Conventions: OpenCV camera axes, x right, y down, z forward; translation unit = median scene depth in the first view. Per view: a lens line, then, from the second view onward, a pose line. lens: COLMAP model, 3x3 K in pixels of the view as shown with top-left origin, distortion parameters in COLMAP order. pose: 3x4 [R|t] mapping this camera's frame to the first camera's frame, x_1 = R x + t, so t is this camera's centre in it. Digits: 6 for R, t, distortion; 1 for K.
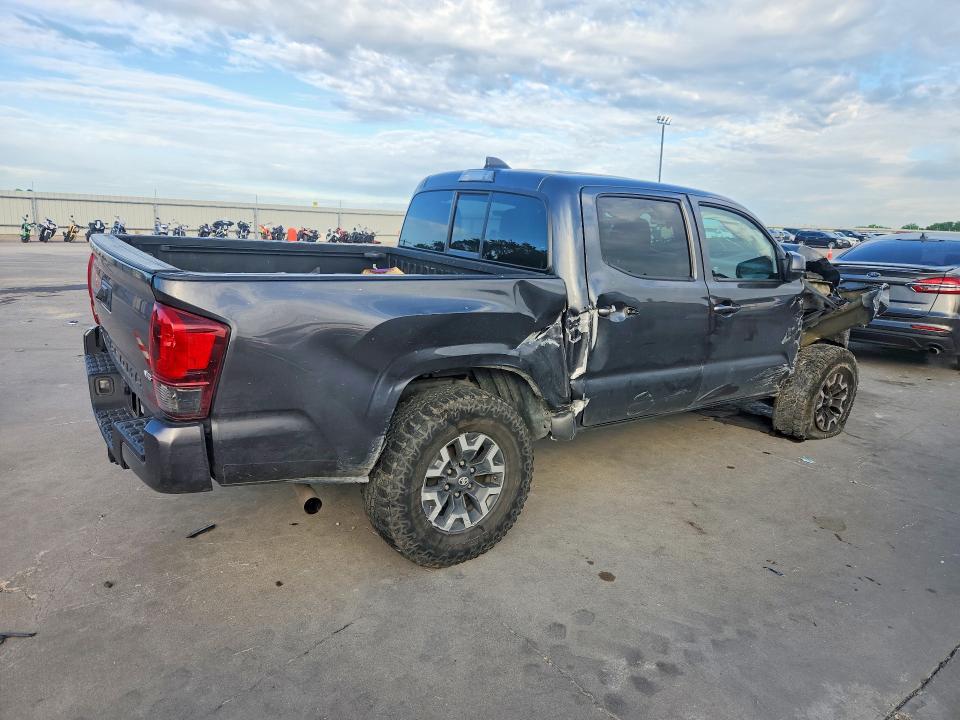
lens RADIAL K [[711.1, 0, 472.9], [0, 711.1, 361.3], [0, 0, 1]] dist [0.059323, -0.063591]
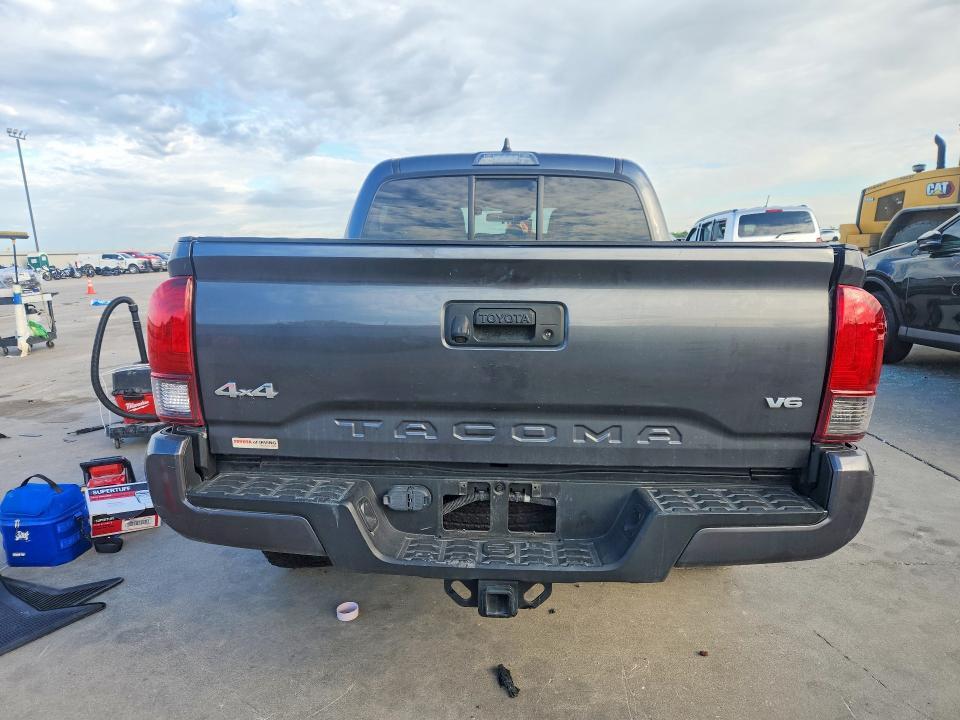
lens RADIAL K [[711.1, 0, 472.9], [0, 711.1, 361.3], [0, 0, 1]] dist [0.059323, -0.063591]
pose [[0.568742, -0.171386, 0.804463, -0.133759], [0.207613, 0.976294, 0.061215, -0.013515], [-0.795883, 0.132201, 0.590841, 0.094258]]
